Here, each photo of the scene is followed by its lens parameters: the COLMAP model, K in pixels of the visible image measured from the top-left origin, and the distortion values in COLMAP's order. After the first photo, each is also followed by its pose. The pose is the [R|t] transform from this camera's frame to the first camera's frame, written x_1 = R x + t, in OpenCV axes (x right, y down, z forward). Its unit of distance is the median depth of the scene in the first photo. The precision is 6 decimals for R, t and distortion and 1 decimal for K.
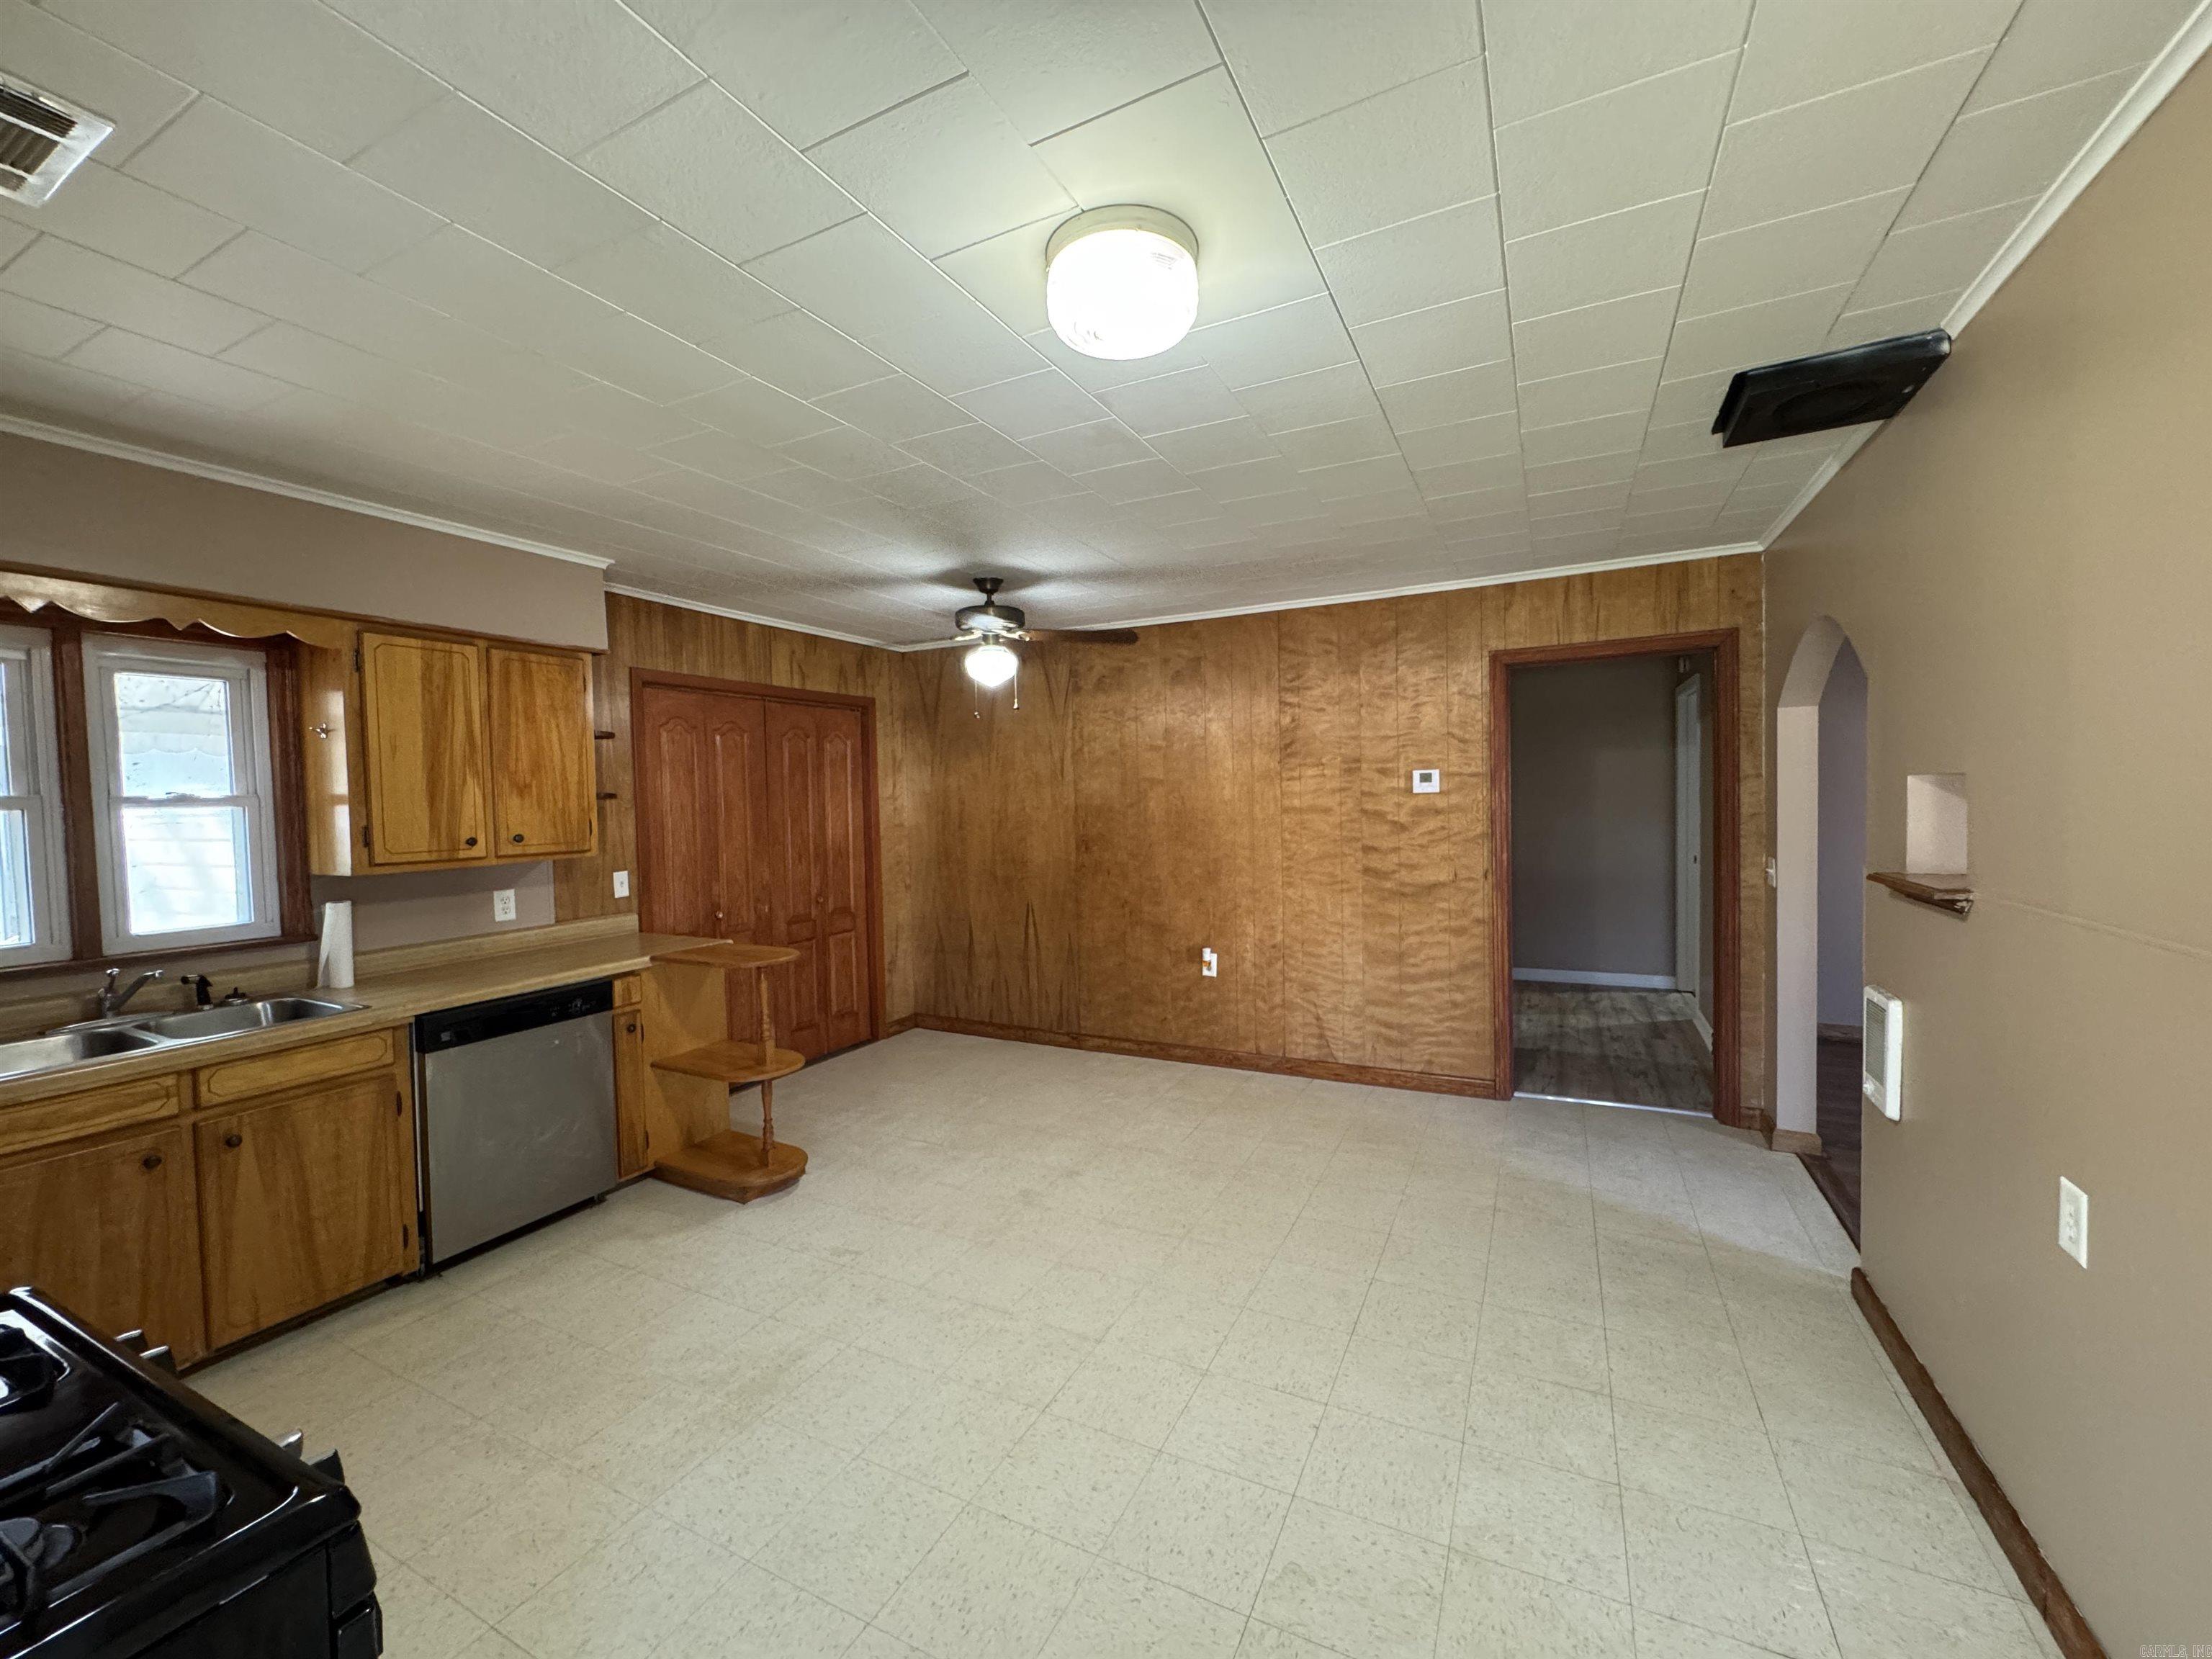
lens RADIAL K [[881.7, 0, 1103.5], [0, 881.7, 826.7], [0, 0, 1]] dist [-0.001001, 0.000350]
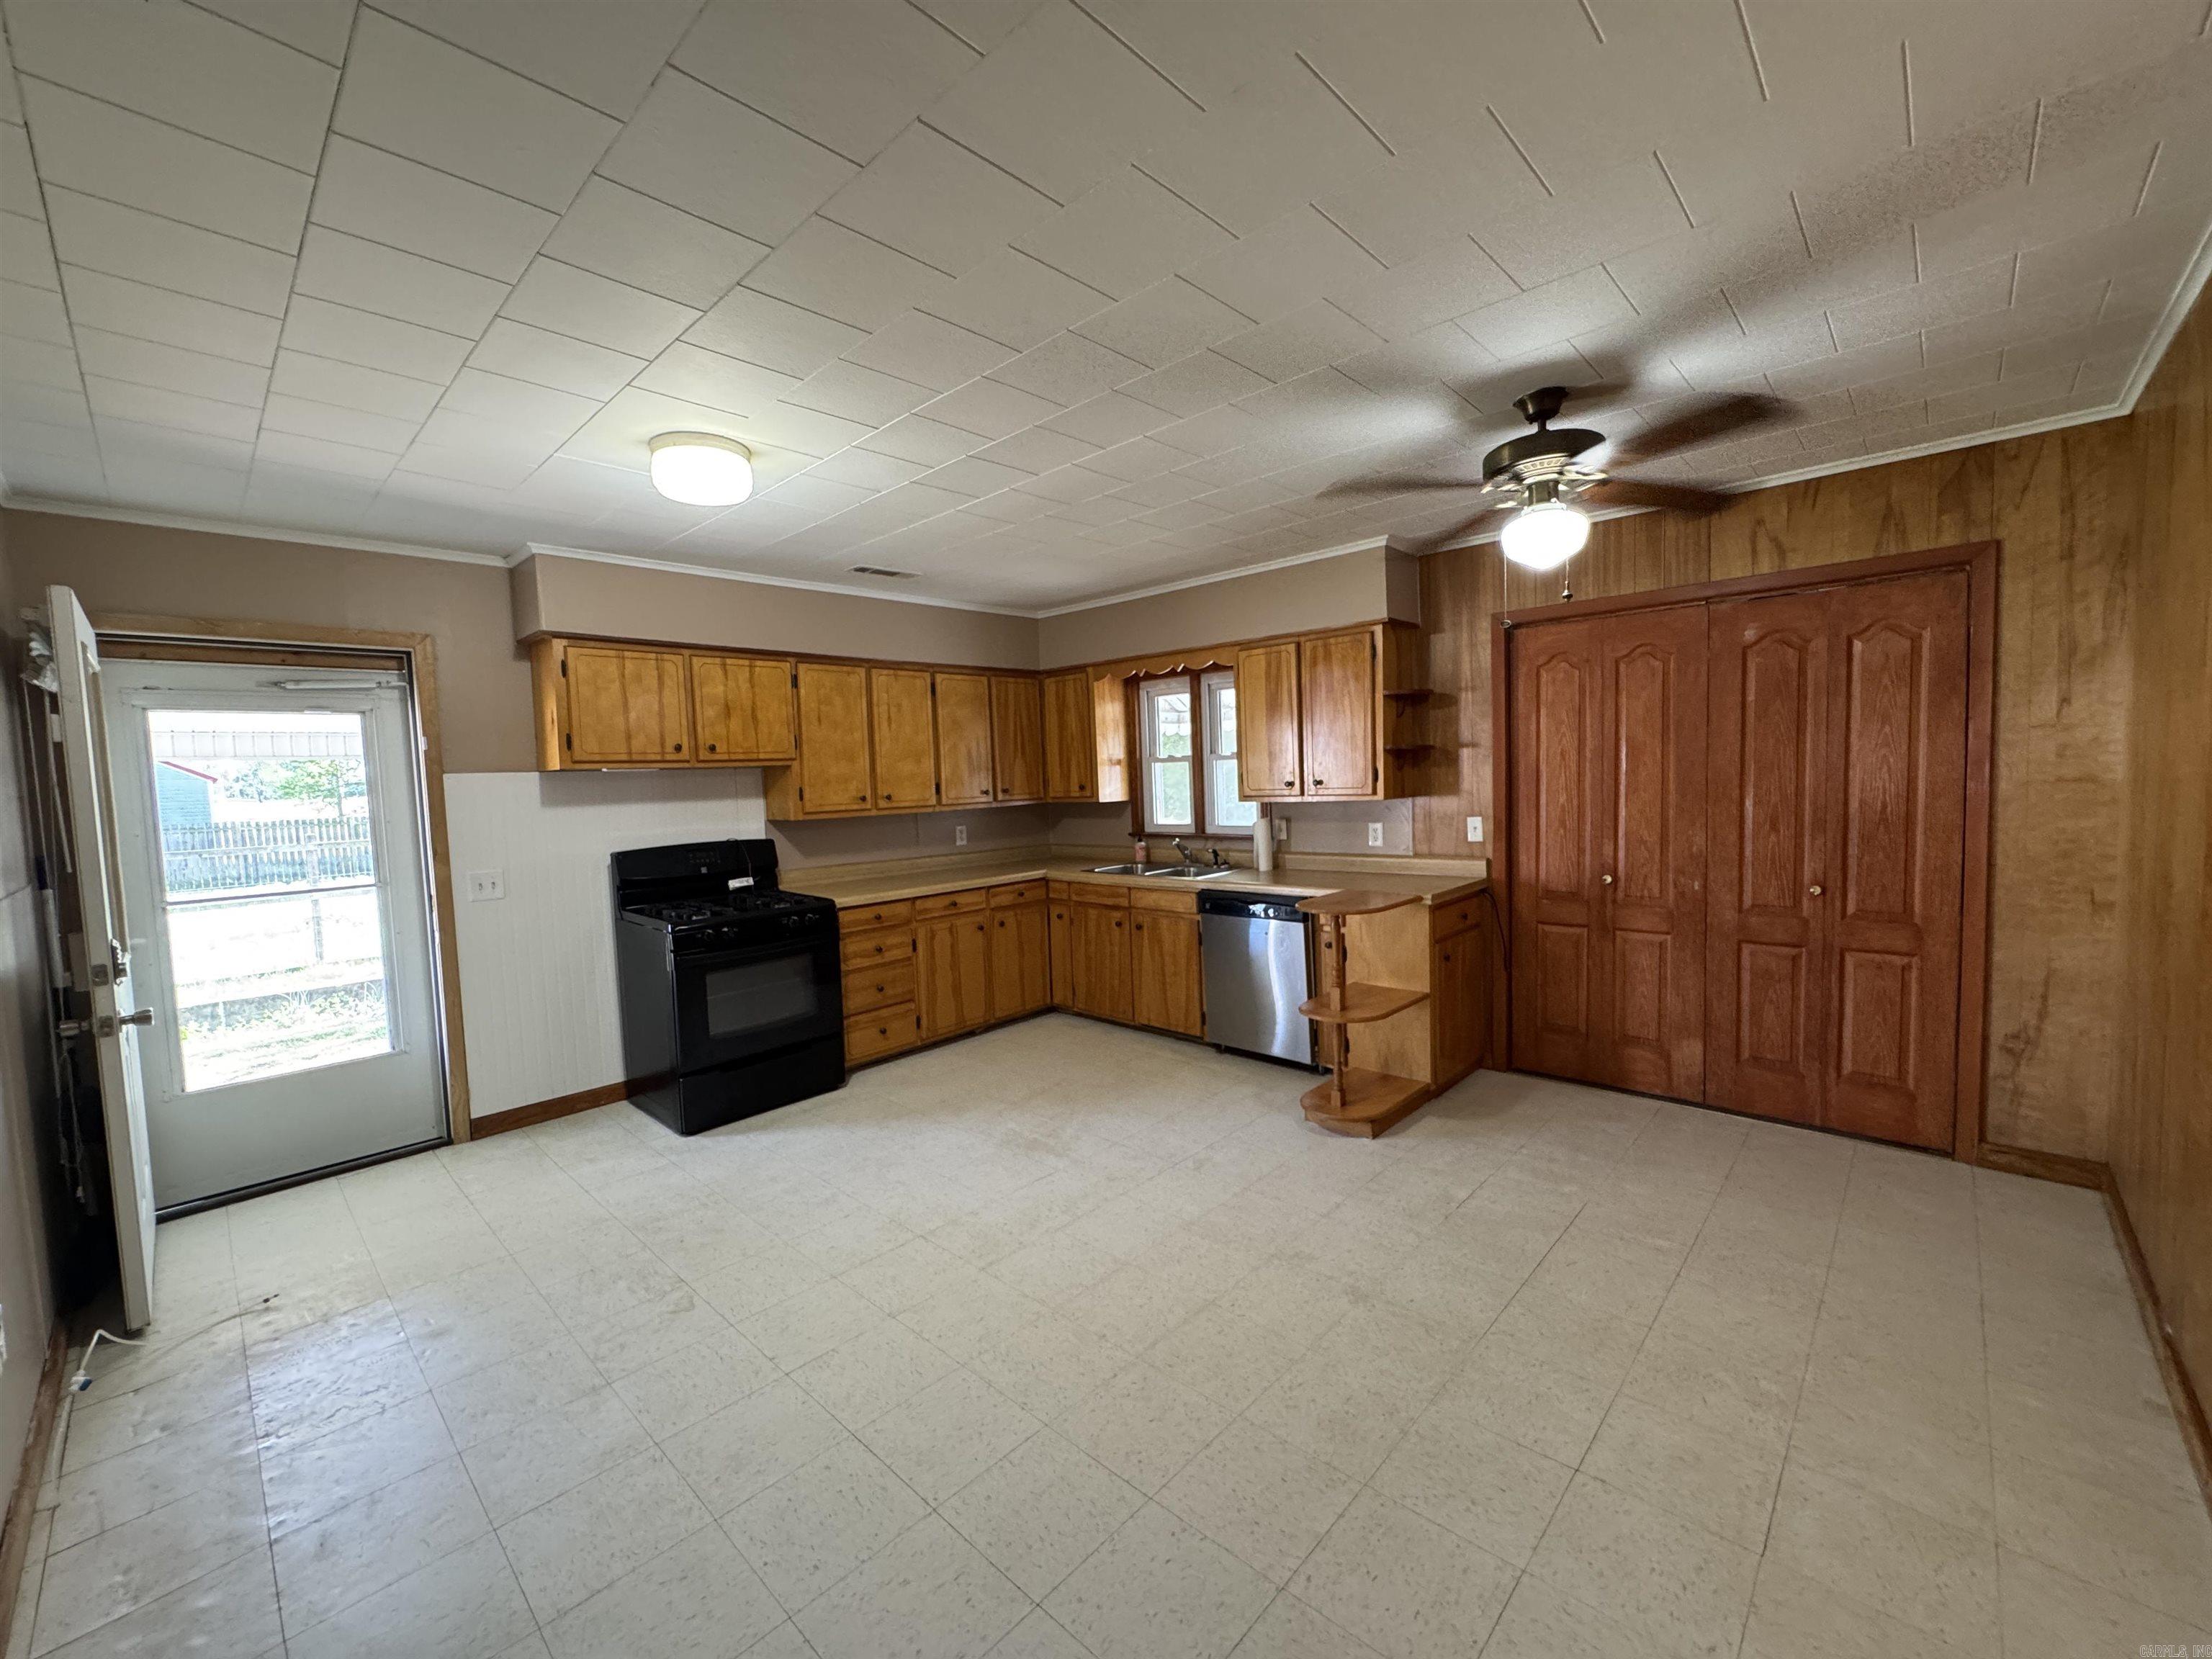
lens RADIAL K [[881.7, 0, 1098.6], [0, 881.7, 830.4], [0, 0, 1]] dist [-0.001001, 0.000350]
pose [[-0.276976, 0.095062, -0.956163, 0.553467], [0.009966, 0.995325, 0.096069, -0.036424], [0.960825, 0.017080, -0.276629, 0.836122]]
